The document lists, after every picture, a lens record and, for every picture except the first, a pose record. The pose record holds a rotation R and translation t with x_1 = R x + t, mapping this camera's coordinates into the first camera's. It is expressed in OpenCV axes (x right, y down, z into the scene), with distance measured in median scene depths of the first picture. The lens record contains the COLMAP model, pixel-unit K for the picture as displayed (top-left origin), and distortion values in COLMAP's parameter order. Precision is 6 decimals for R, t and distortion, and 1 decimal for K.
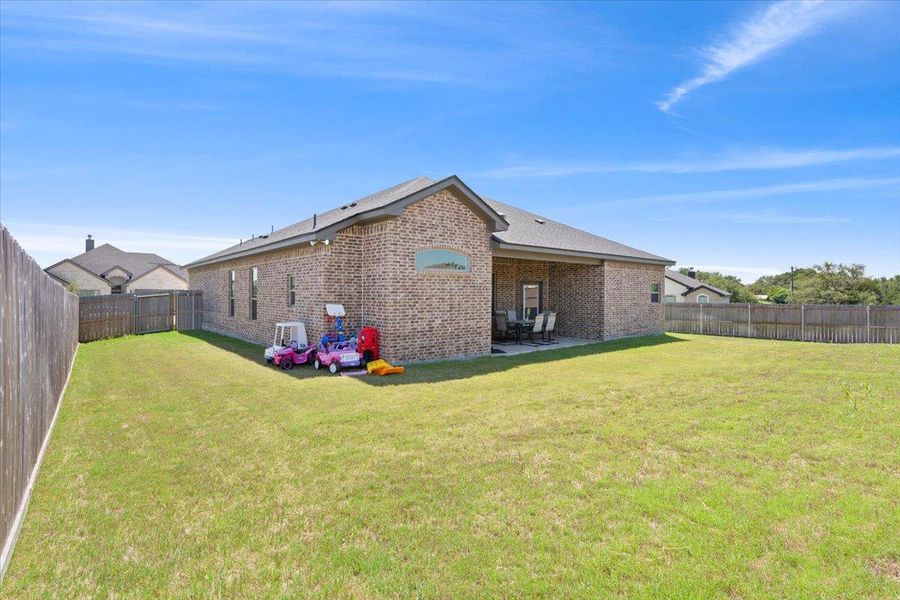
lens RADIAL K [[439.7, 0, 455.6], [0, 439.7, 293.1], [0, 0, 1]] dist [-0.003810, 0.000077]
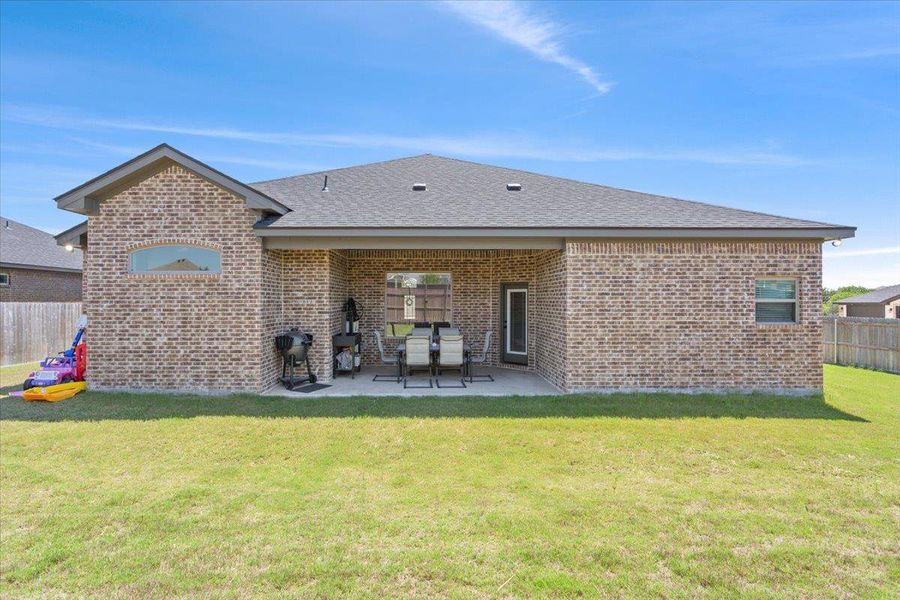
lens RADIAL K [[439.7, 0, 455.6], [0, 439.7, 293.1], [0, 0, 1]] dist [-0.003810, 0.000077]
pose [[0.764382, -0.010631, -0.644675, 0.813191], [0.001990, 0.999898, -0.014131, -0.004774], [0.644760, 0.009519, 0.764326, 0.721227]]
